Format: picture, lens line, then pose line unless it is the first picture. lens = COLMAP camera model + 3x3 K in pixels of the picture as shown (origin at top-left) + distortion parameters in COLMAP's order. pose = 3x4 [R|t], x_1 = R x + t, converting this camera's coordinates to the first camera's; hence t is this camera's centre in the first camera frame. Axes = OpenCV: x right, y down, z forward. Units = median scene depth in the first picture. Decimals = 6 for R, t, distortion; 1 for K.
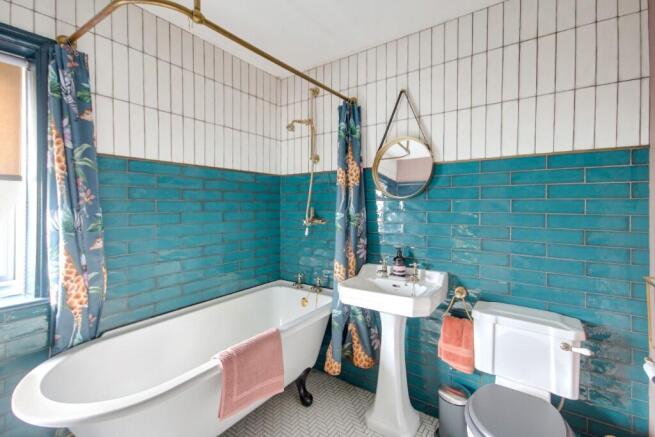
lens RADIAL K [[300.4, 0, 330.3], [0, 300.4, 208.9], [0, 0, 1]] dist [0.023765, -0.000102]
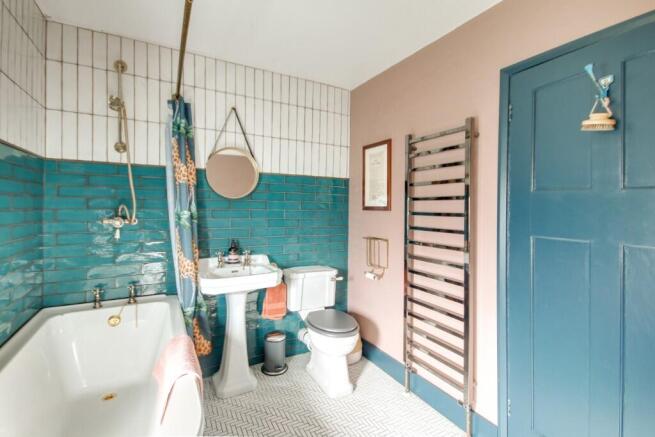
lens RADIAL K [[300.4, 0, 330.3], [0, 300.4, 208.9], [0, 0, 1]] dist [0.023765, -0.000102]
pose [[0.441277, -0.002728, 0.897367, -0.666849], [-0.004170, 0.999978, 0.005091, -0.001349], [-0.897361, -0.005988, 0.441256, 0.128214]]
